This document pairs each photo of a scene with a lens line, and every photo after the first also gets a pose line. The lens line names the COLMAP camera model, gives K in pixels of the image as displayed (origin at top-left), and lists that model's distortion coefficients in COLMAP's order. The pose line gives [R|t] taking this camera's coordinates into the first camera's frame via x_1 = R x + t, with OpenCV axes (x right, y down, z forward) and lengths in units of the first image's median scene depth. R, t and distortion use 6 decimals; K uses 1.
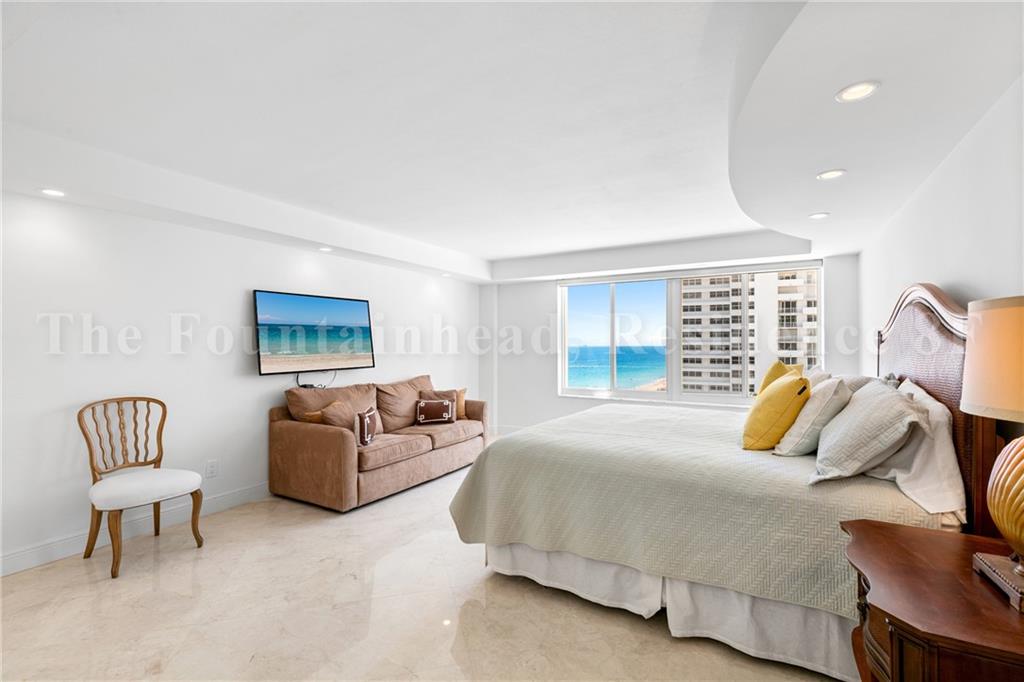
lens RADIAL K [[460.6, 0, 514.3], [0, 460.6, 342.6], [0, 0, 1]] dist [0.002062, 0.000557]
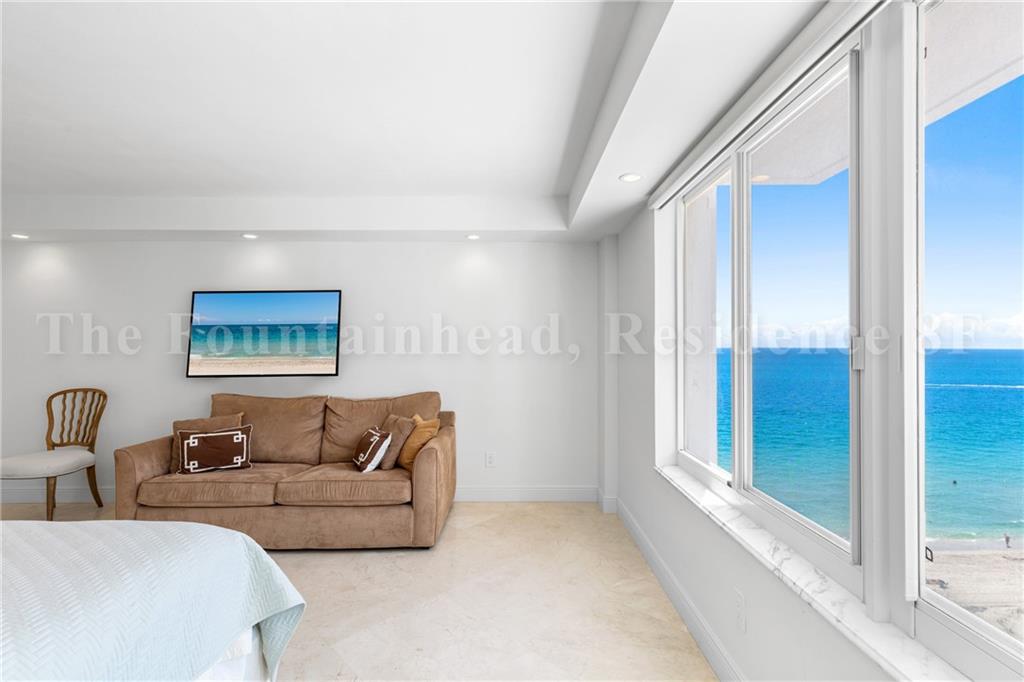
lens RADIAL K [[460.6, 0, 514.3], [0, 460.6, 342.6], [0, 0, 1]] dist [0.002062, 0.000557]
pose [[0.505933, -0.001351, -0.862572, 0.588431], [0.001762, 0.999998, -0.000533, -0.000859], [0.862571, -0.001250, 0.505934, 0.987730]]
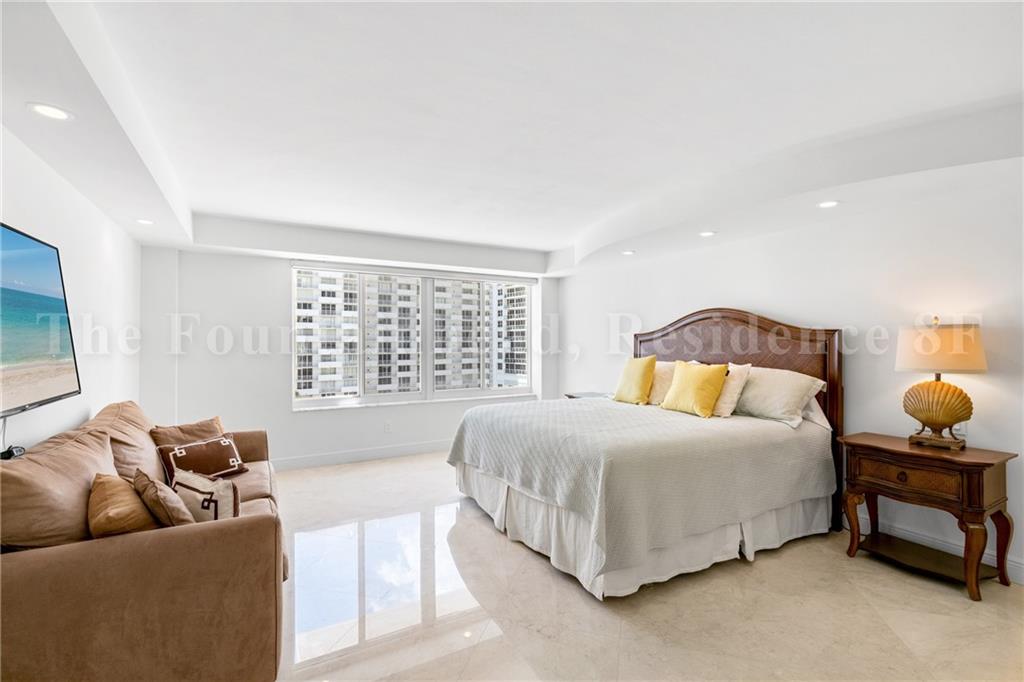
lens RADIAL K [[460.6, 0, 514.3], [0, 460.6, 342.6], [0, 0, 1]] dist [0.002062, 0.000557]
pose [[0.514797, 0.000516, 0.857312, -0.549794], [-0.001492, 0.999999, 0.000294, 0.001028], [-0.857311, -0.001430, 0.514797, 0.428560]]
